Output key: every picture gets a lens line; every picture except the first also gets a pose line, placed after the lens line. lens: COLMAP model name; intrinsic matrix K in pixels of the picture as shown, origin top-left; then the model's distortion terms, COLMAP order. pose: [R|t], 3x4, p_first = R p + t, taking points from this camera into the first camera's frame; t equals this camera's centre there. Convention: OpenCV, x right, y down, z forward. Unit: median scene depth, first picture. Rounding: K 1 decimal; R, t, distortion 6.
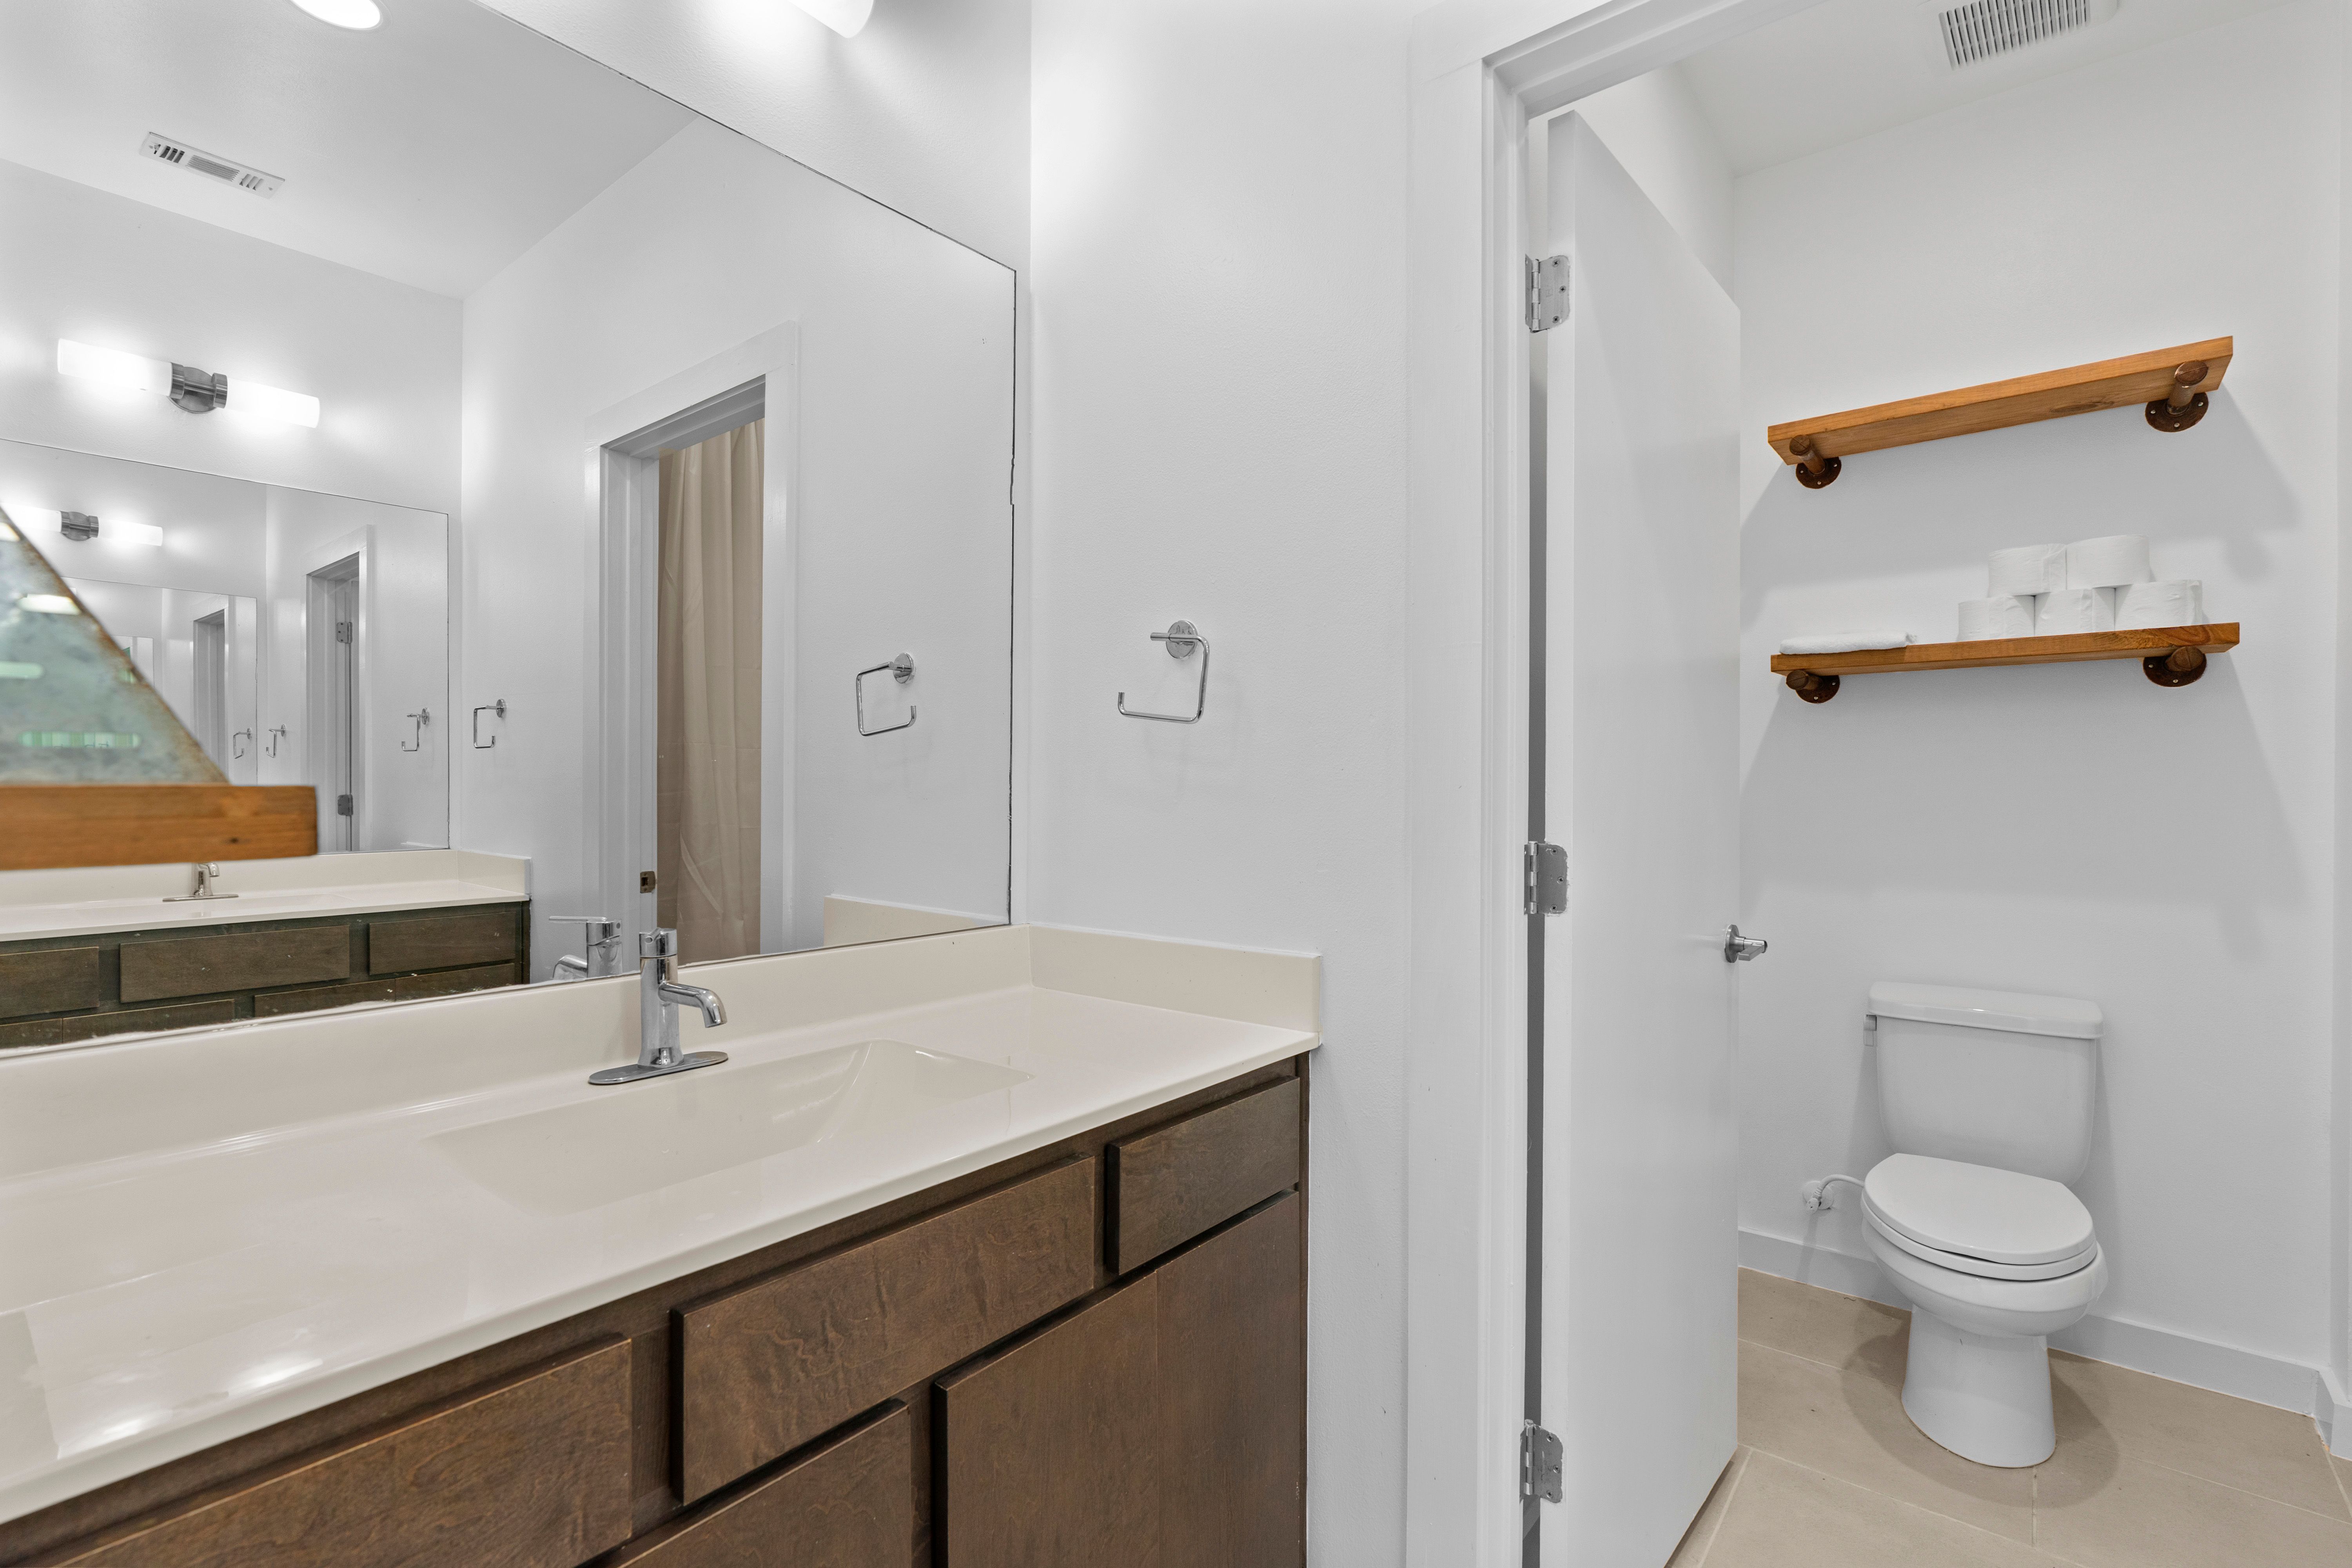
lens RADIAL K [[1068.8, 0, 1179.6], [0, 1068.8, 776.7], [0, 0, 1]] dist [-0.007597, 0.001583]
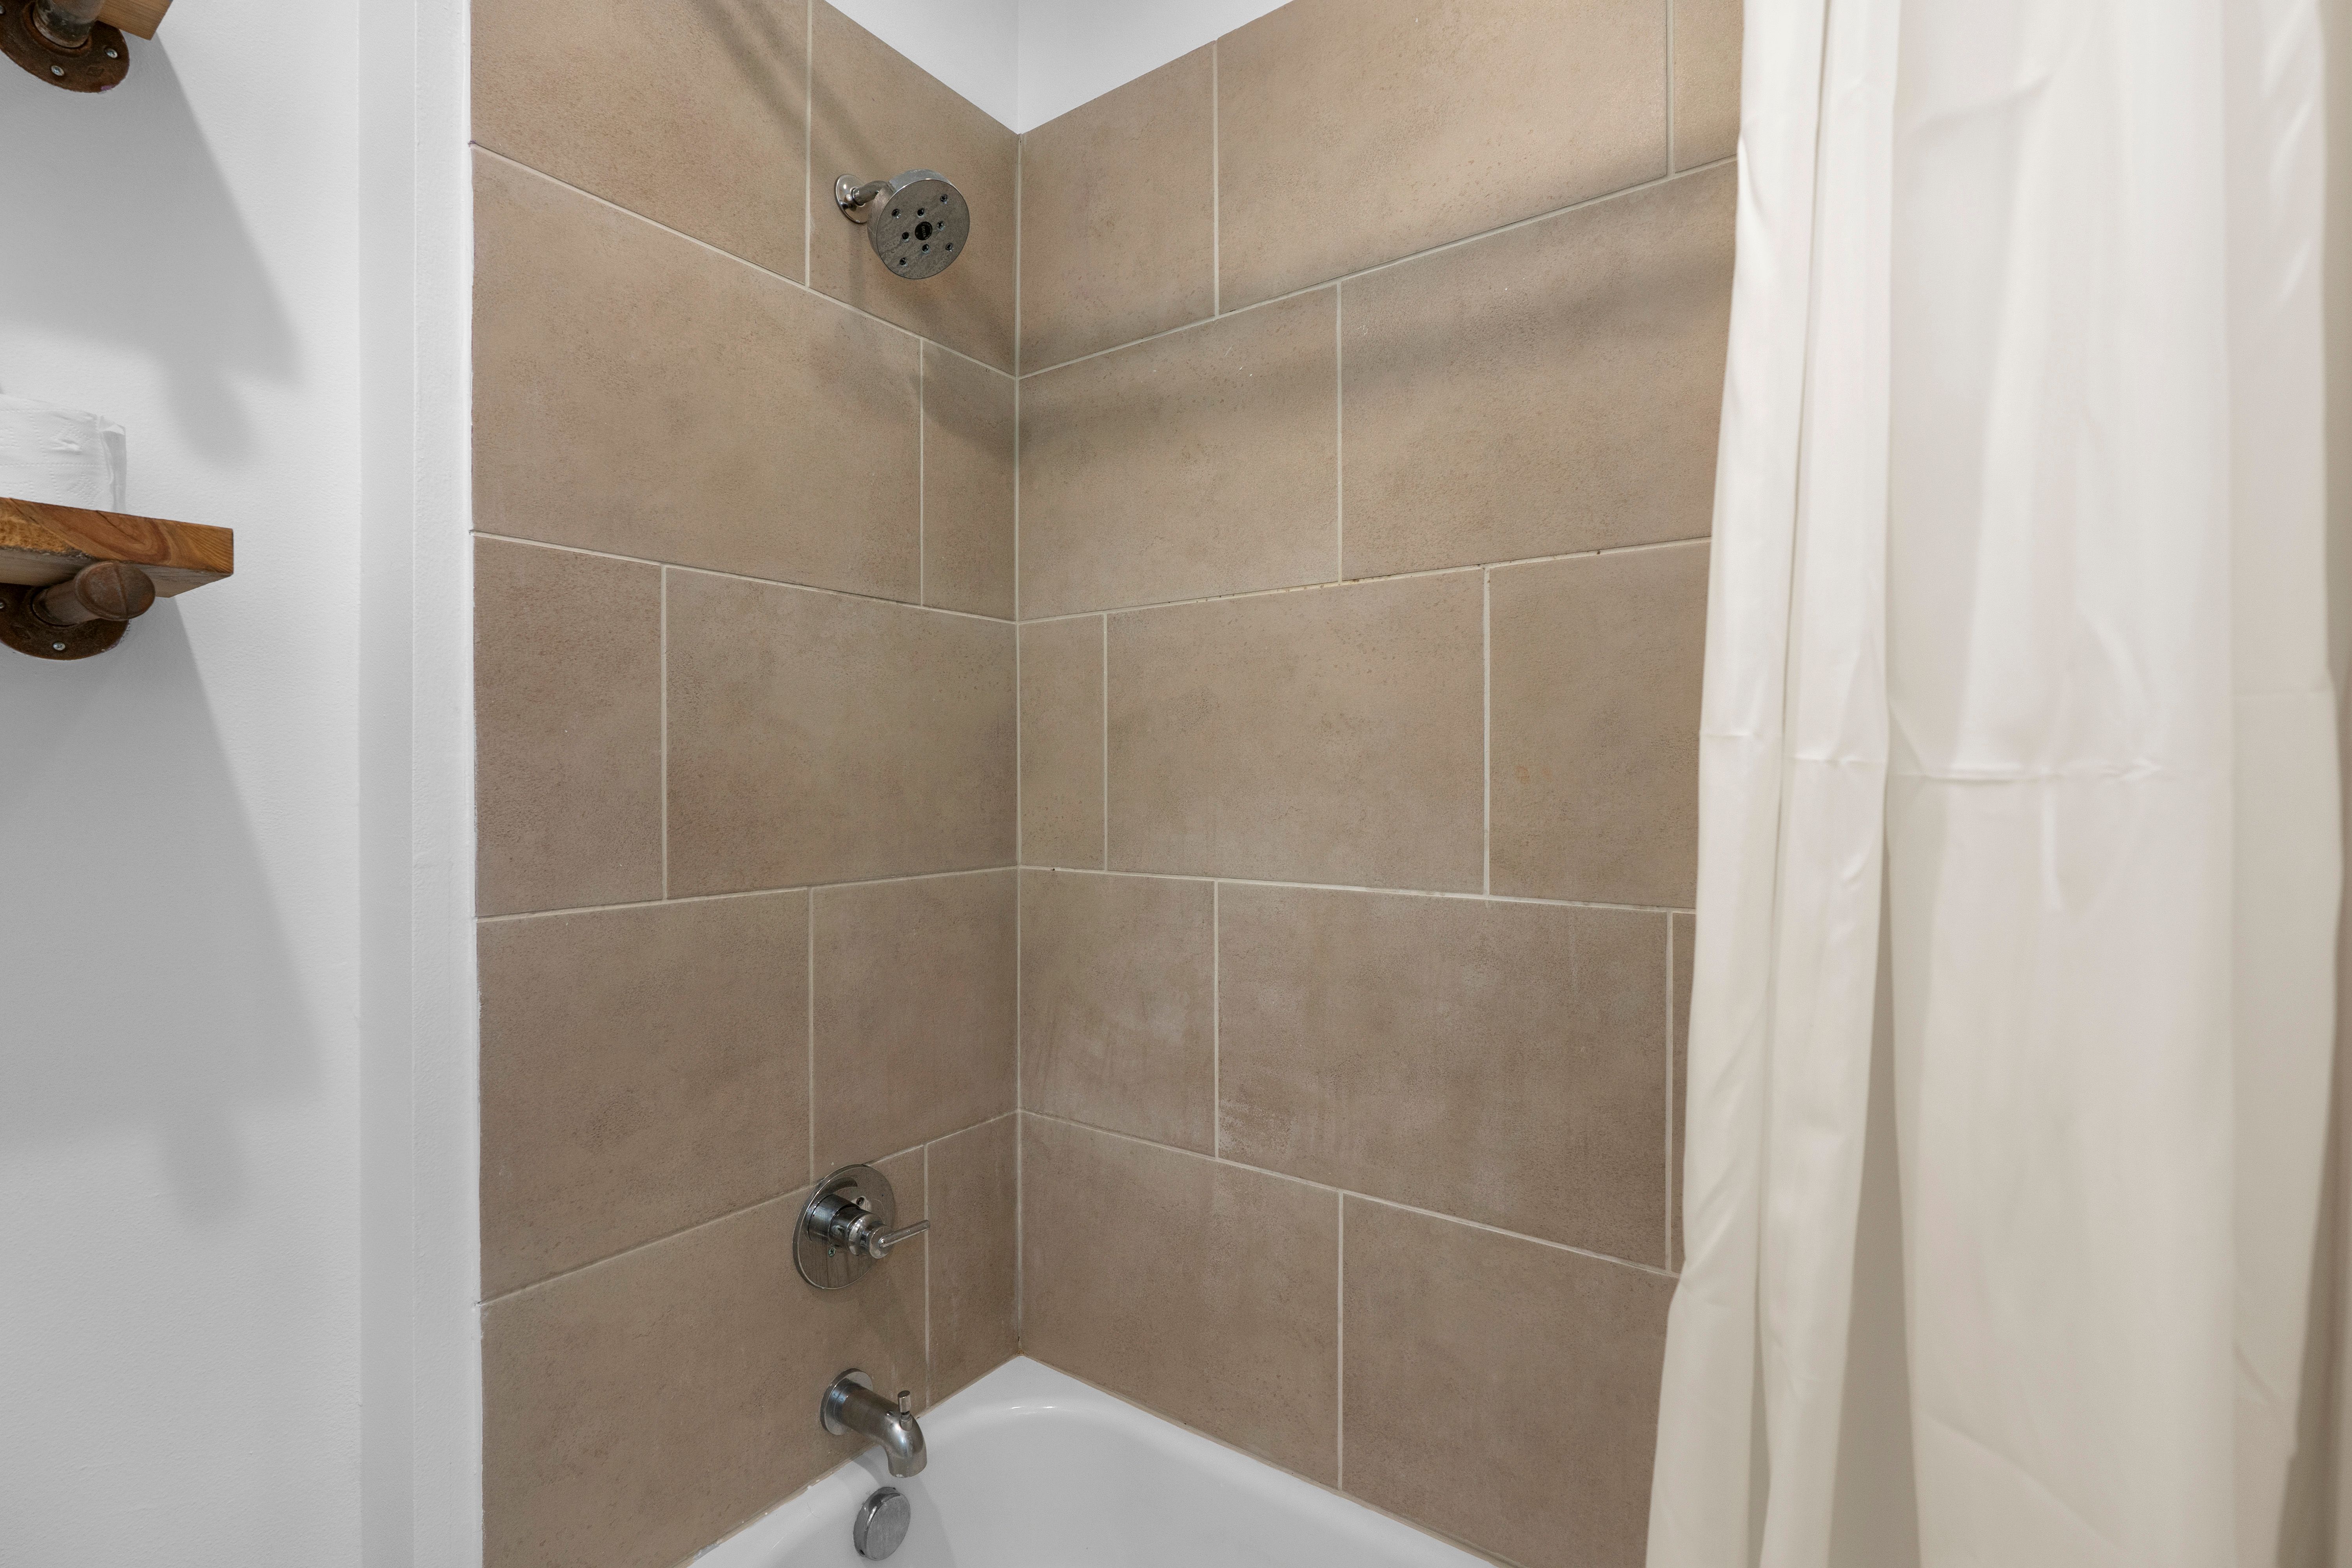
lens RADIAL K [[1068.8, 0, 1179.6], [0, 1068.8, 776.7], [0, 0, 1]] dist [-0.007597, 0.001583]
pose [[-0.044768, -0.010569, 0.998941, 0.492845], [0.000803, 0.999943, 0.010616, -0.041946], [-0.998997, 0.001277, -0.044757, 0.576252]]
